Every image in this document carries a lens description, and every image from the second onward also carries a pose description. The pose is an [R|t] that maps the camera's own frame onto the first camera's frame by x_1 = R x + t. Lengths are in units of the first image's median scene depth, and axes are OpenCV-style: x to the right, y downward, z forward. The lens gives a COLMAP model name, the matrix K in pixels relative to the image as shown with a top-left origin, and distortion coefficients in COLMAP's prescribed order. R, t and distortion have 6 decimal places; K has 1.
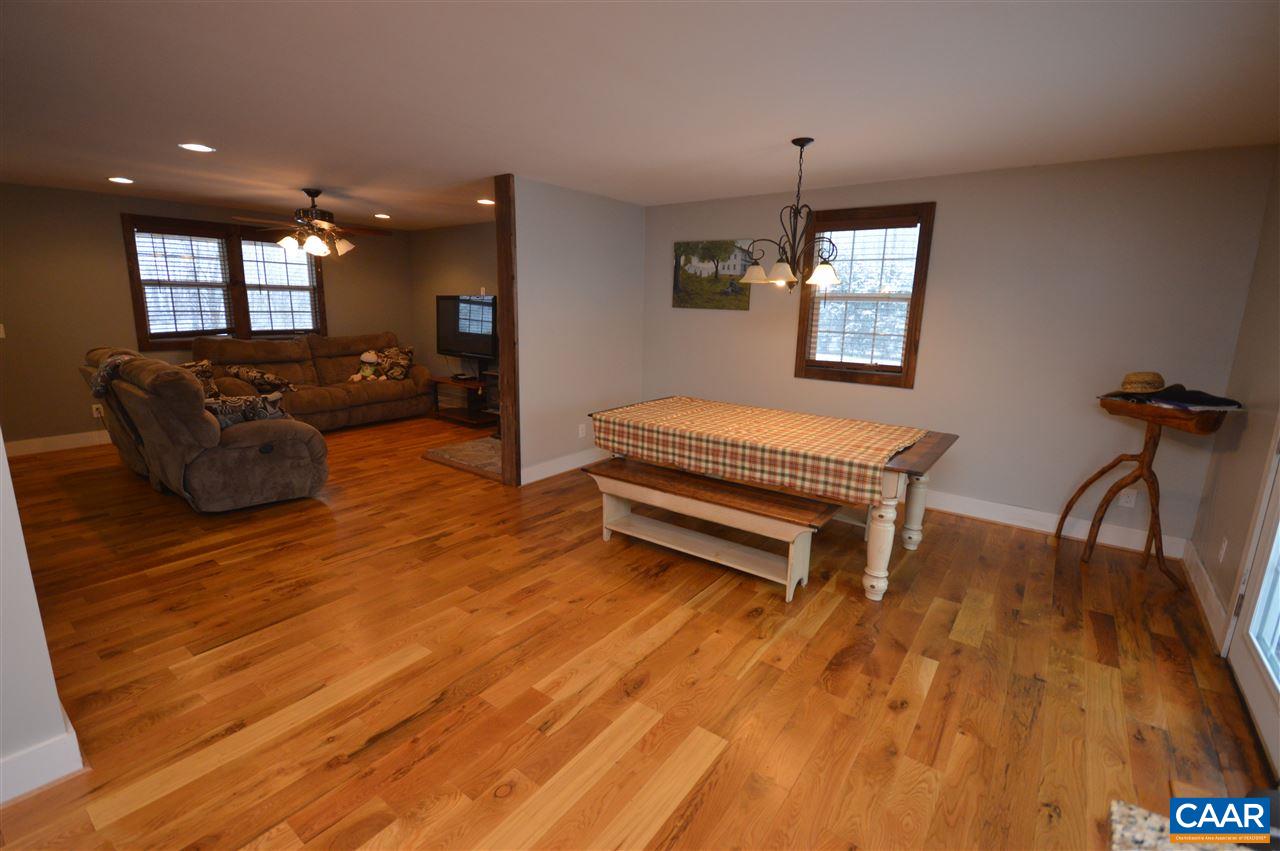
lens RADIAL K [[570.3, 0, 630.2], [0, 570.3, 418.6], [0, 0, 1]] dist [-0.001576, -0.003510]
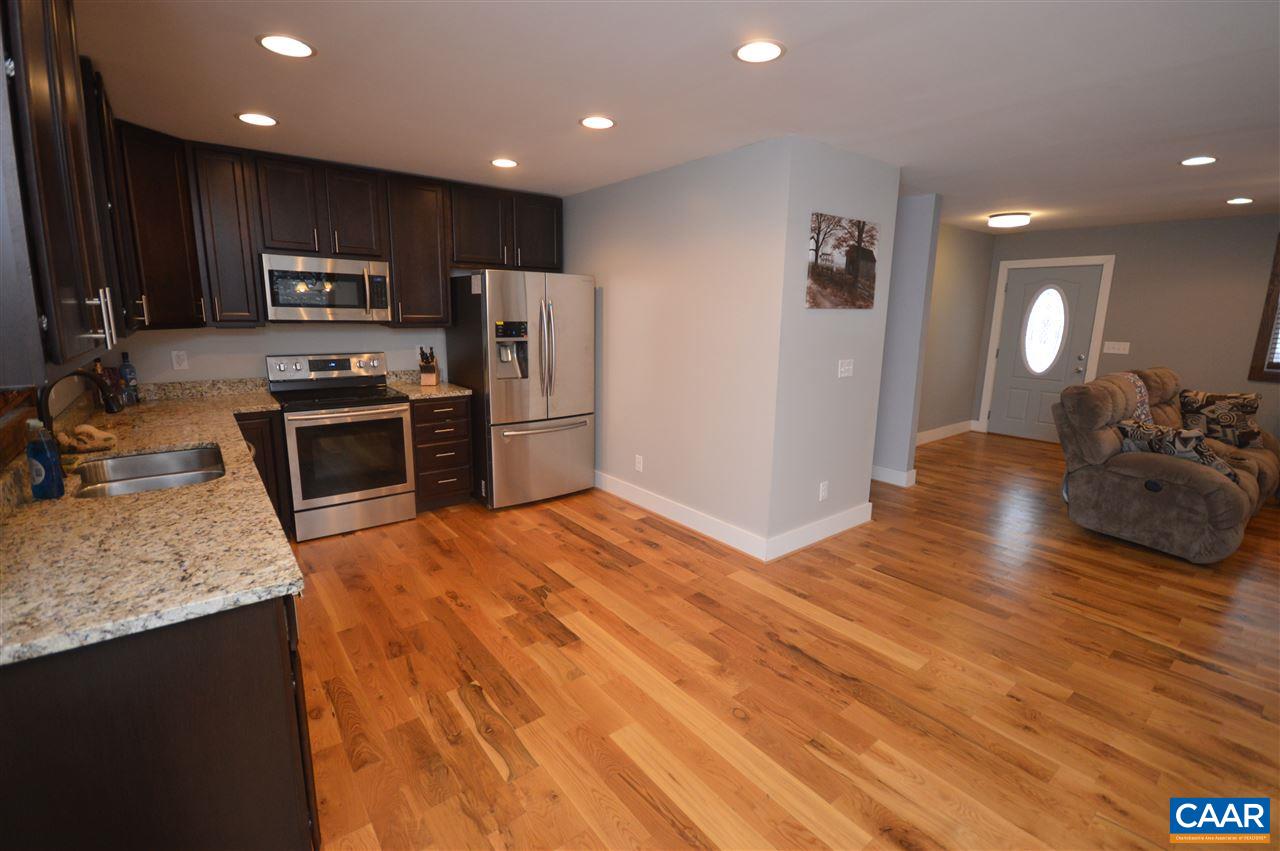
lens RADIAL K [[570.3, 0, 648.4], [0, 570.3, 416.7], [0, 0, 1]] dist [-0.001576, -0.003510]
pose [[-0.237646, 0.158618, -0.958313, 0.514913], [-0.212046, 0.954311, 0.210540, -0.094018], [0.947925, 0.253240, -0.193154, 0.519606]]
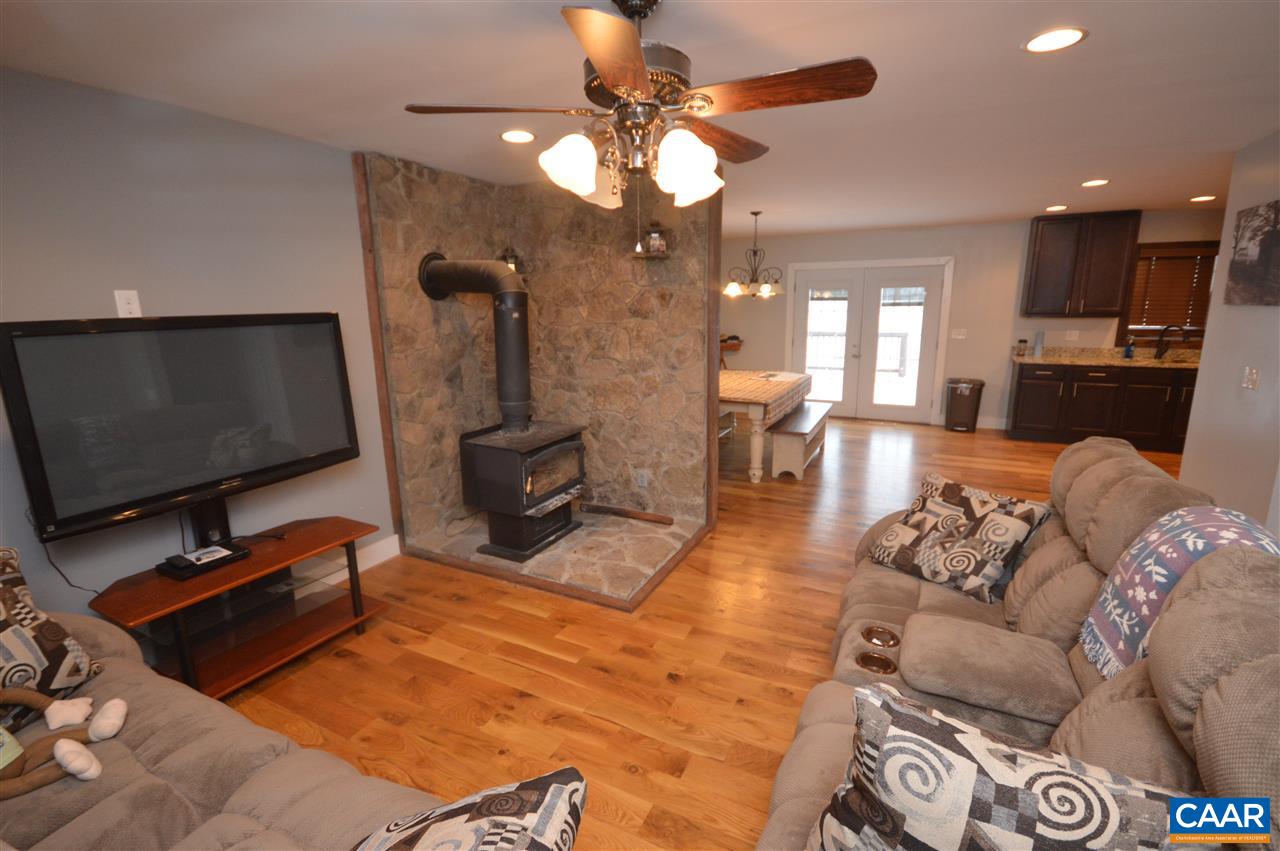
lens RADIAL K [[570.3, 0, 642.5], [0, 570.3, 418.4], [0, 0, 1]] dist [-0.001576, -0.003510]
pose [[-0.193672, -0.215817, 0.957034, -1.509043], [0.203581, 0.945429, 0.254398, -0.427653], [-0.959711, 0.244104, -0.139166, 1.831890]]
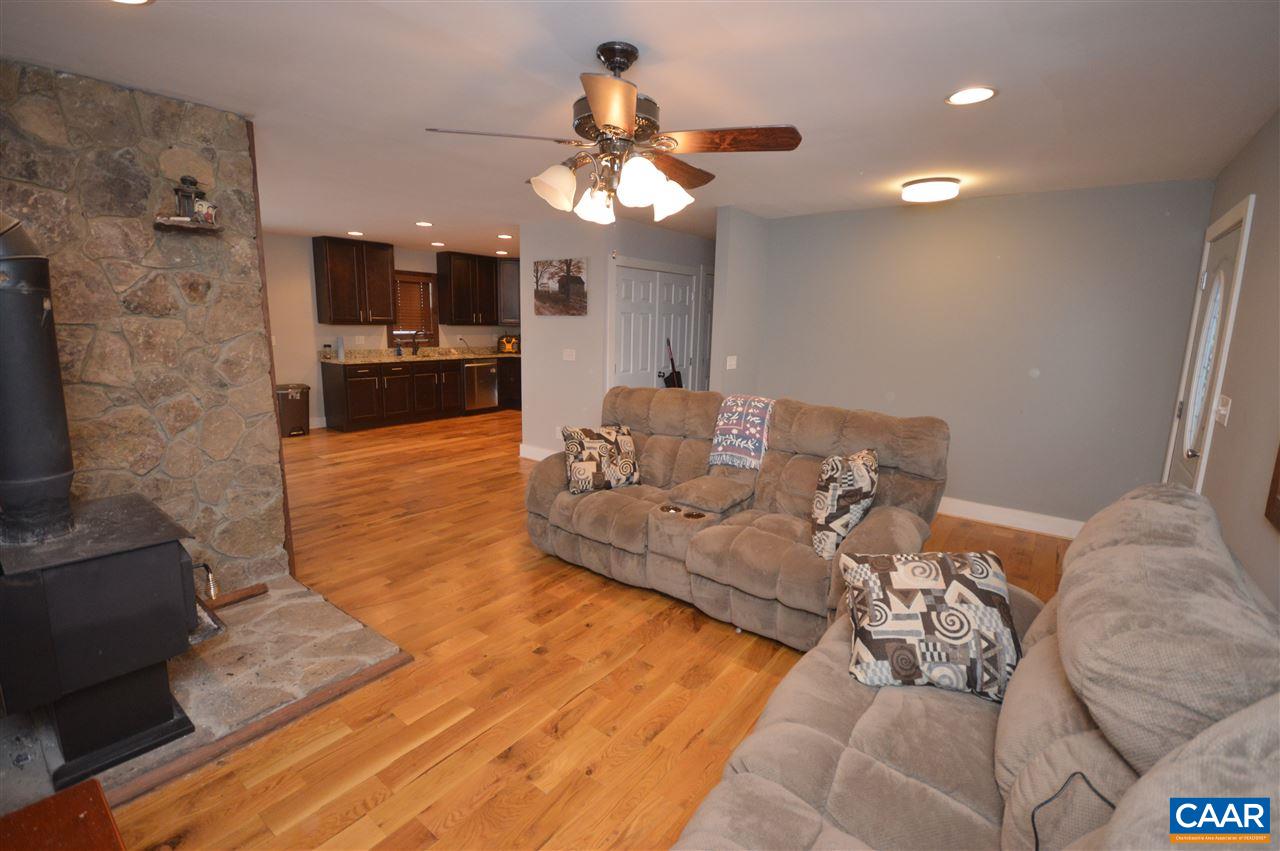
lens RADIAL K [[570.3, 0, 636.7], [0, 570.3, 418.2], [0, 0, 1]] dist [-0.001576, -0.003510]
pose [[-0.998997, -0.041824, -0.015963, -0.948996], [-0.044765, 0.930576, 0.363352, -0.511816], [-0.000342, 0.363702, -0.931515, 2.432286]]
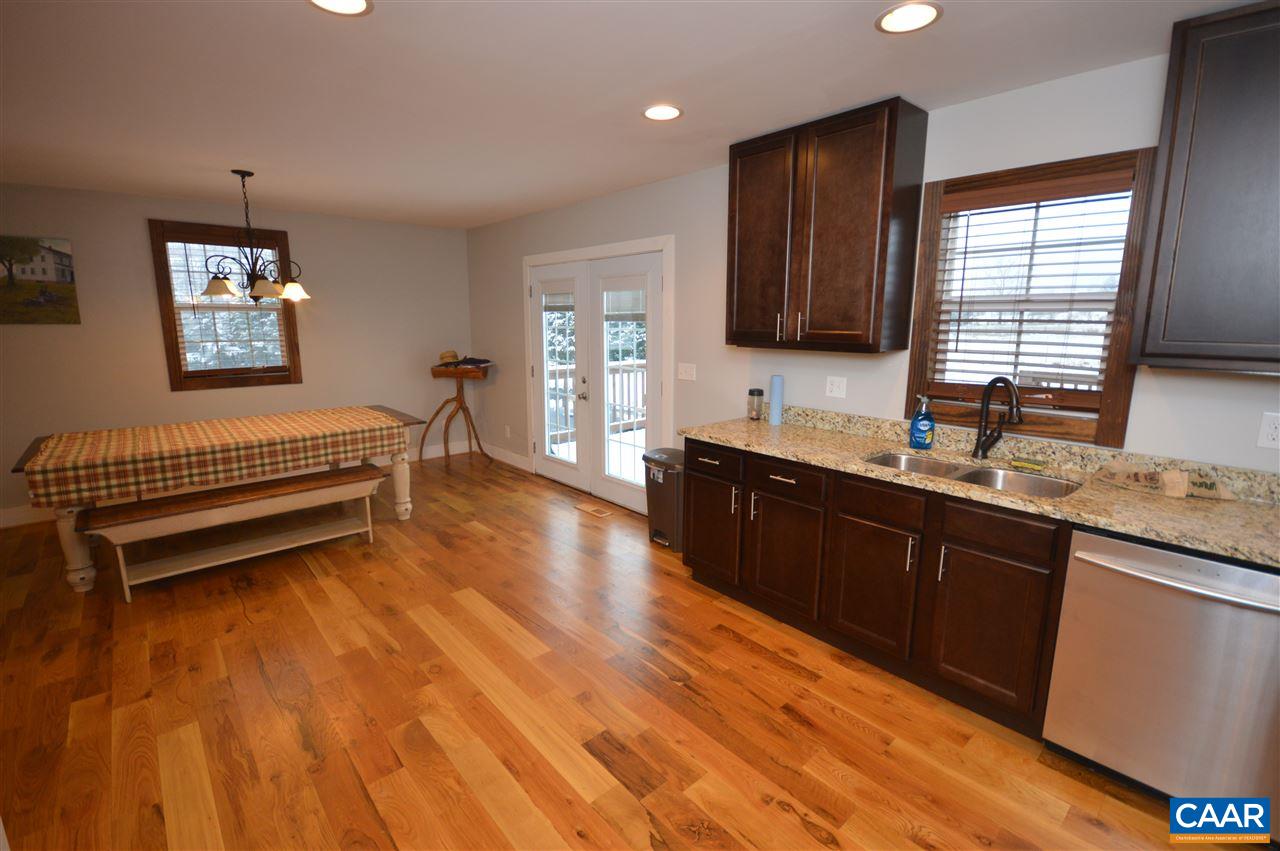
lens RADIAL K [[570.3, 0, 644.0], [0, 570.3, 419.2], [0, 0, 1]] dist [-0.001576, -0.003510]
pose [[0.188113, -0.191507, 0.963296, -0.784852], [0.199001, 0.967894, 0.153560, -0.027555], [-0.961776, 0.162810, 0.220183, 0.062911]]
